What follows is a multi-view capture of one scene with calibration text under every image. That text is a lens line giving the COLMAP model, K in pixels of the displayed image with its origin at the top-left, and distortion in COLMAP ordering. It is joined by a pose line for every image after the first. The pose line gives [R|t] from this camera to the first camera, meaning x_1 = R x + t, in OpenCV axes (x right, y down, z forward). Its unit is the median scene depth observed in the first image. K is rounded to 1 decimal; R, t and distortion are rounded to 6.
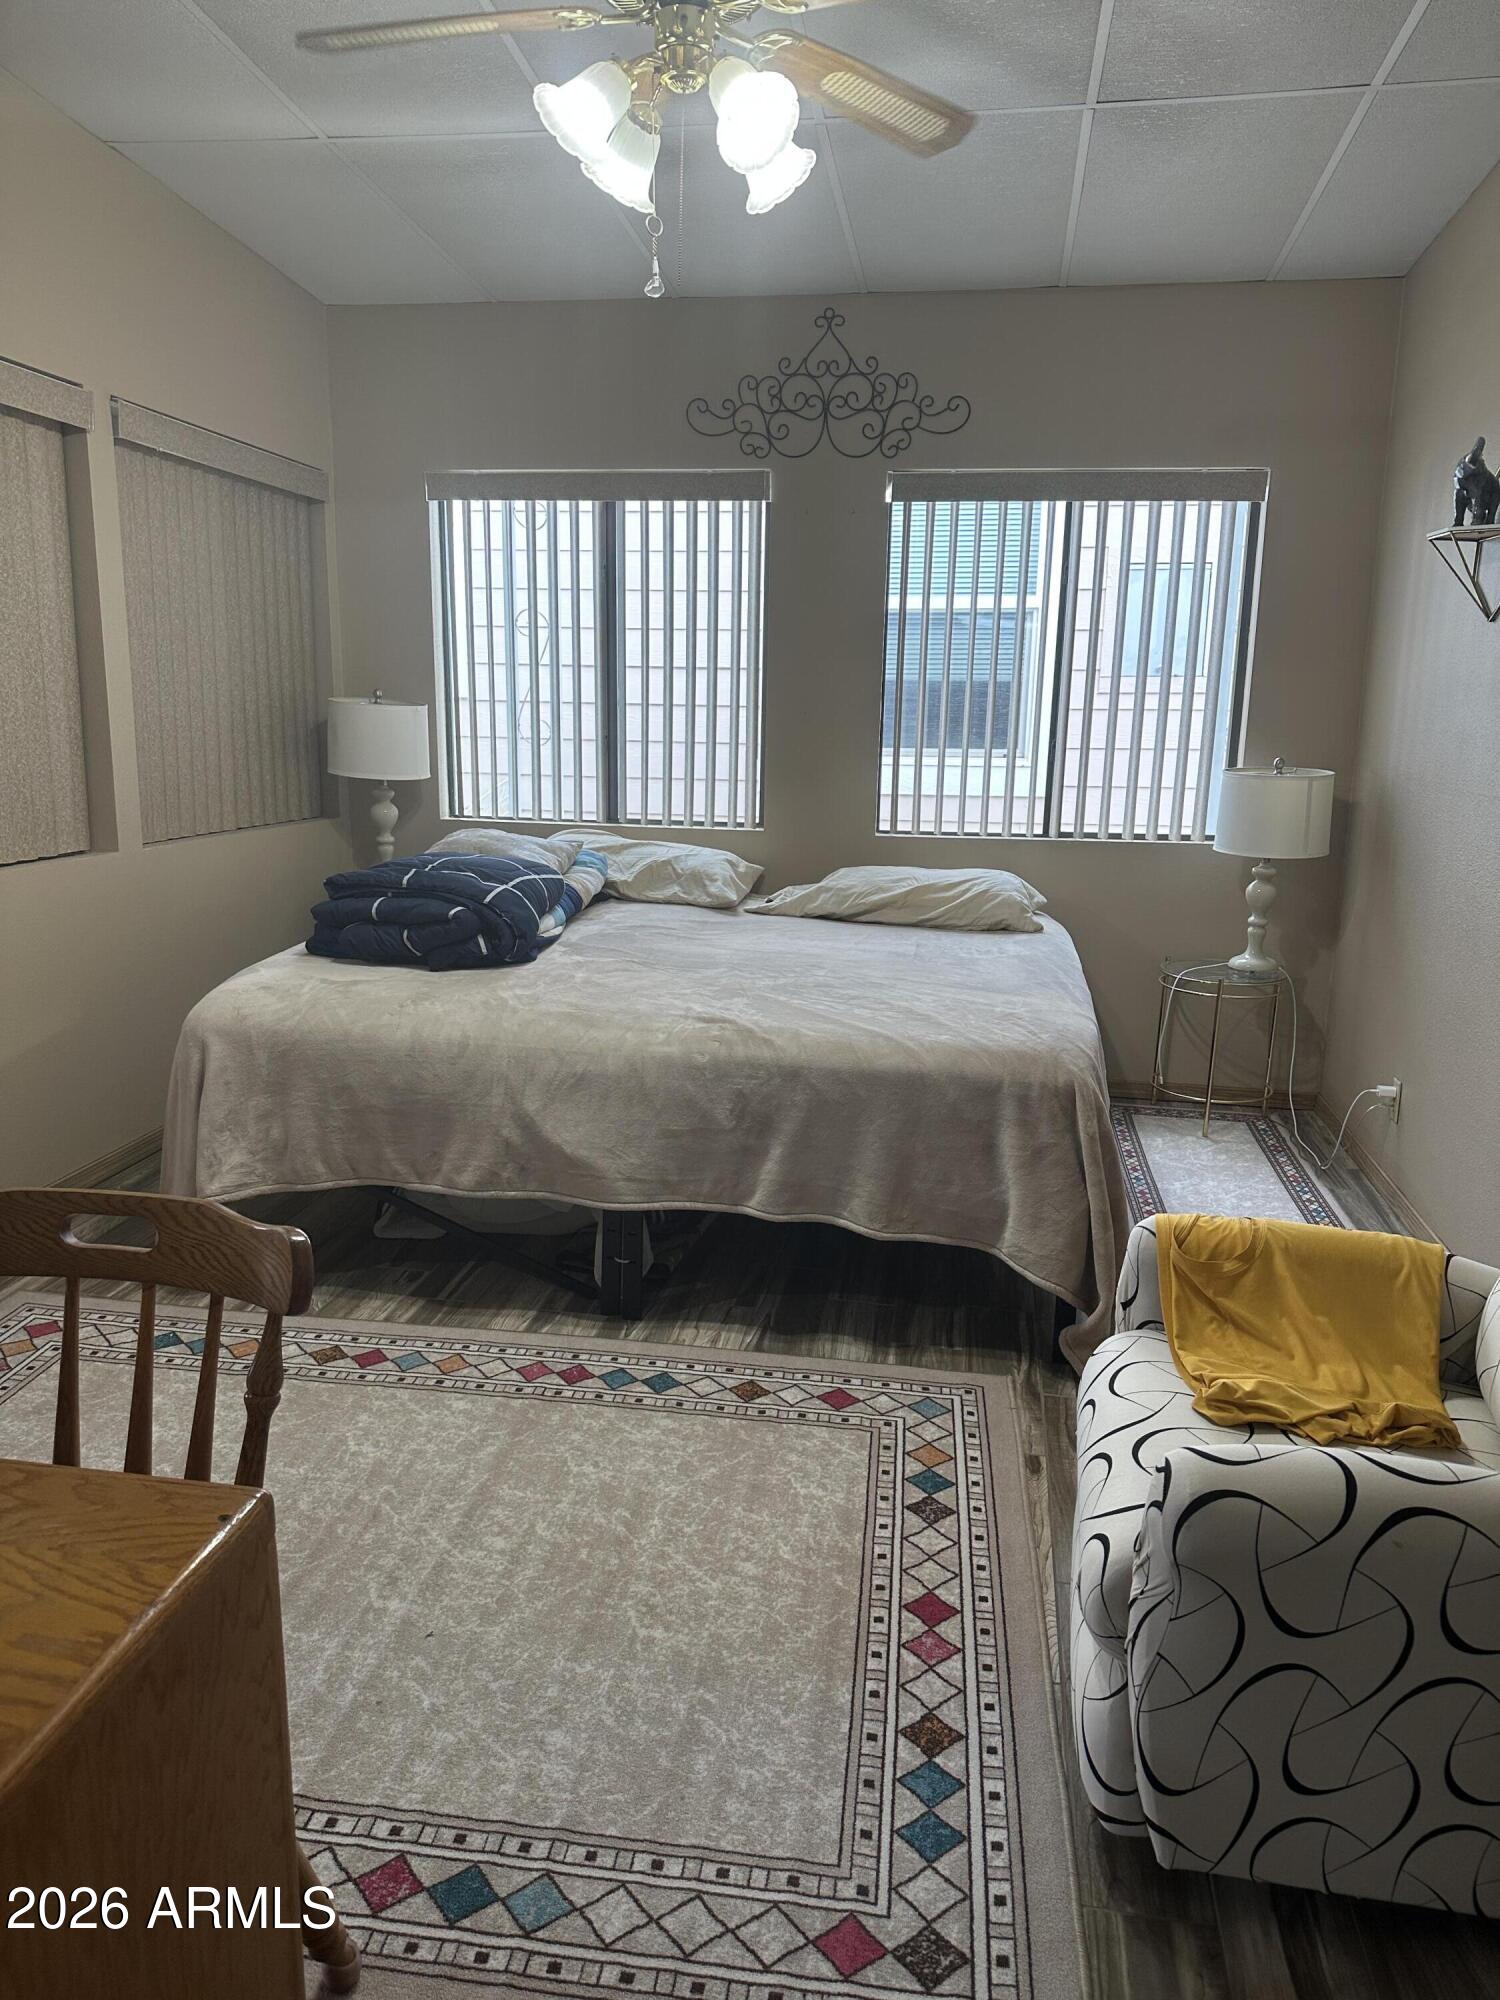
lens RADIAL K [[1409.9, 0, 801.8], [0, 1409.9, 1013.9], [0, 0, 1]] dist [0.035924, -0.037234]
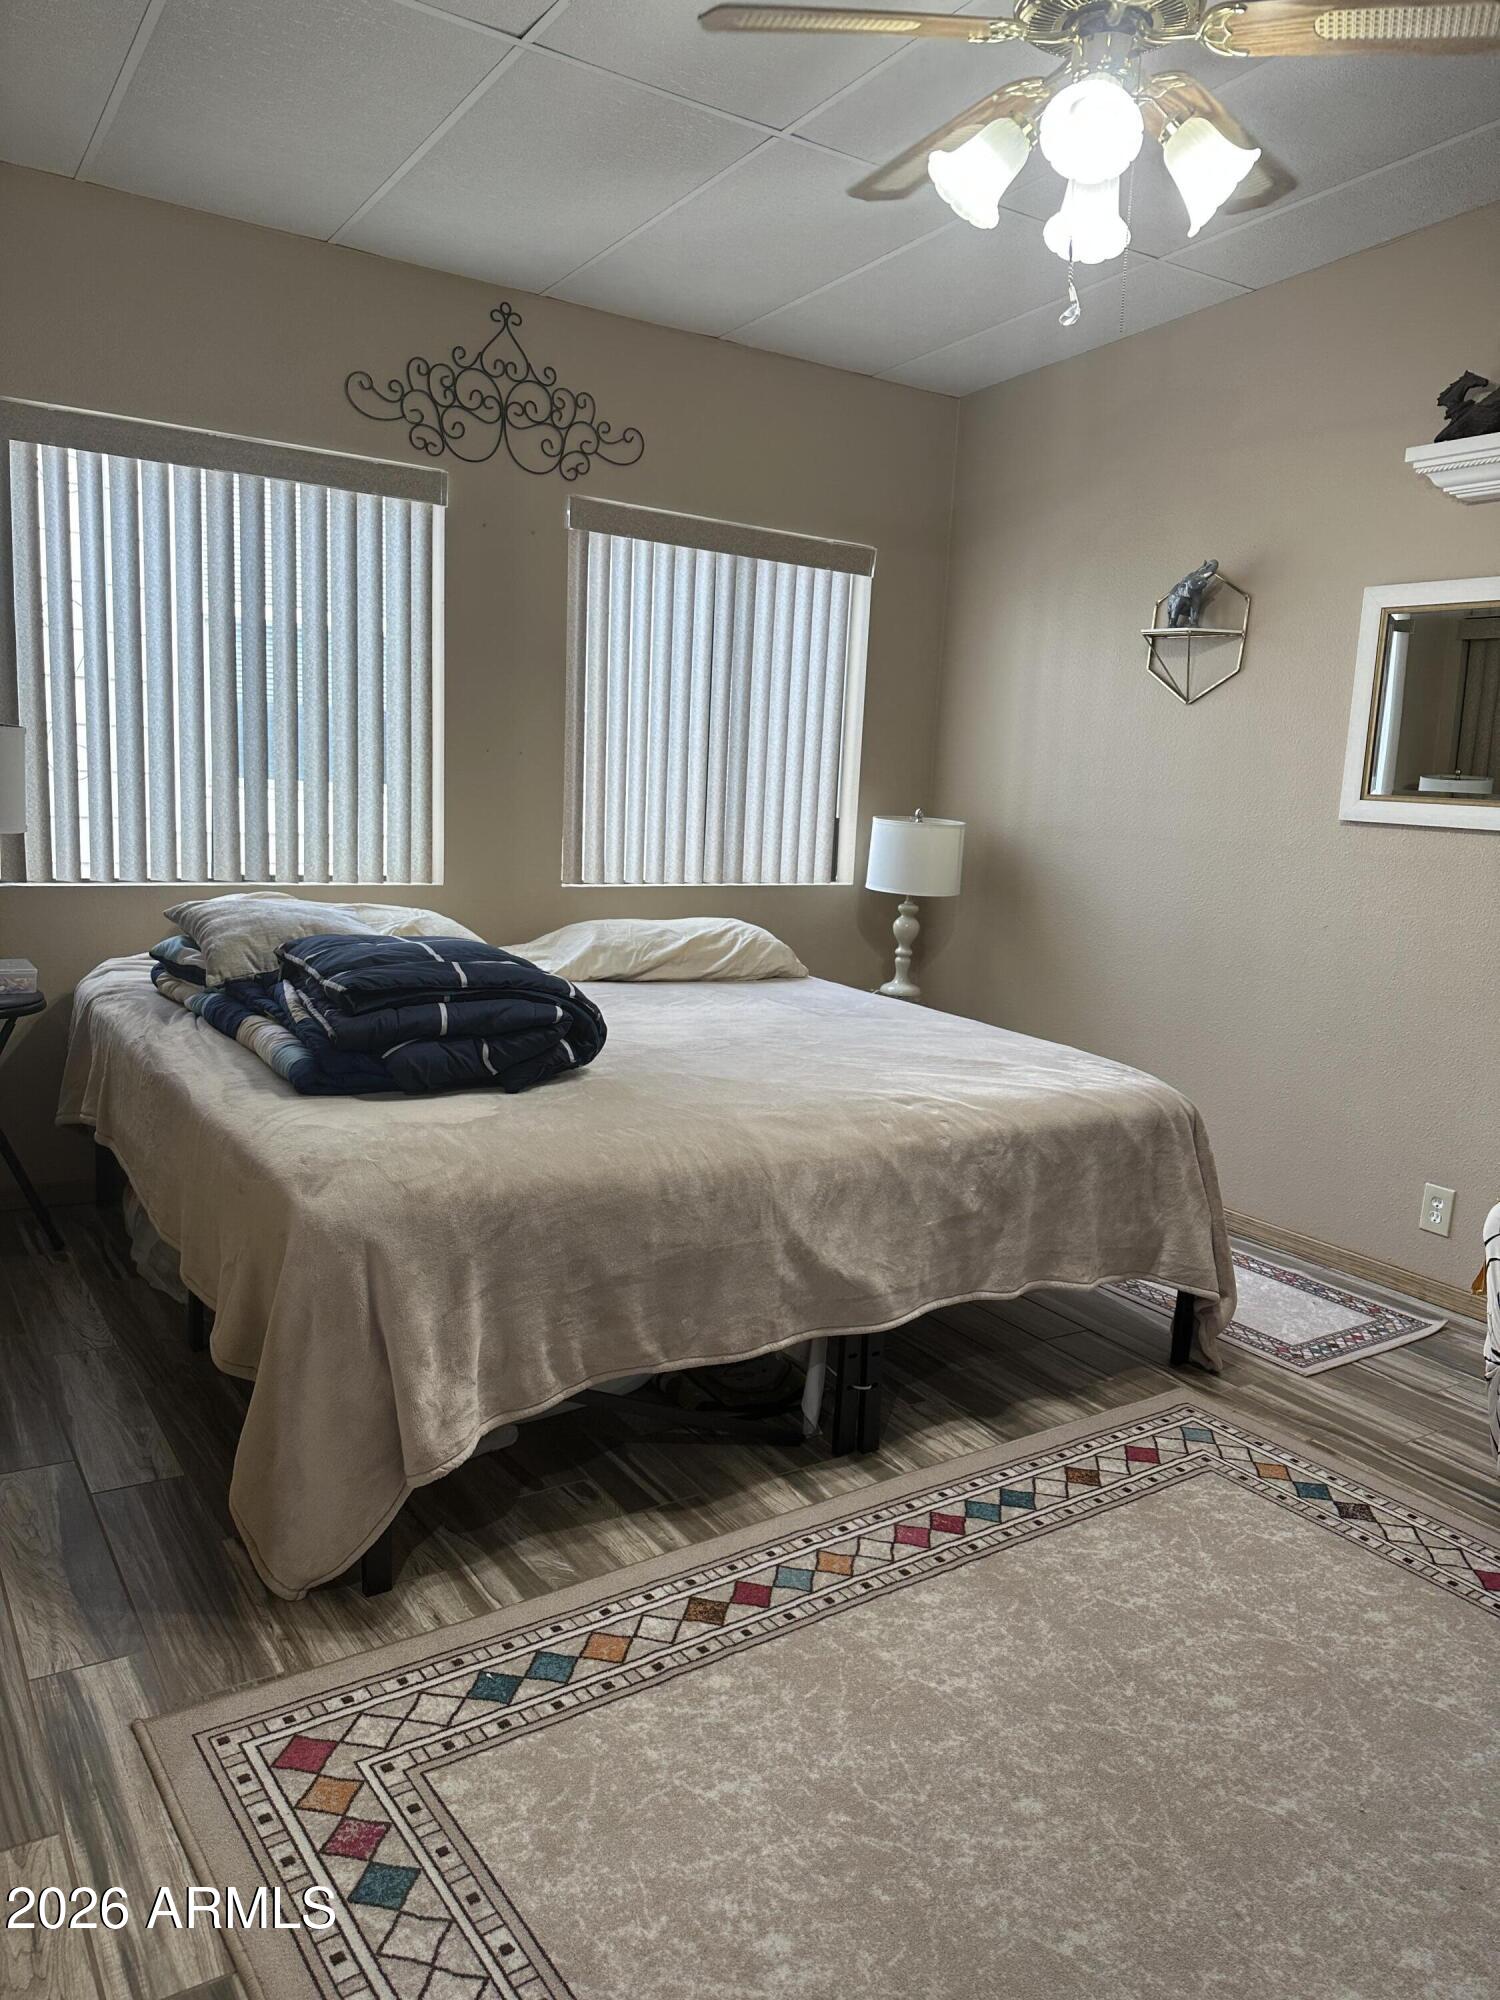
lens RADIAL K [[1409.9, 0, 770.1], [0, 1409.9, 1000.0], [0, 0, 1]] dist [0.035924, -0.037234]
pose [[0.728096, -0.093279, 0.679099, -0.523985], [0.110738, 0.993691, 0.017763, -0.060951], [-0.676471, 0.062269, 0.733832, 0.267362]]
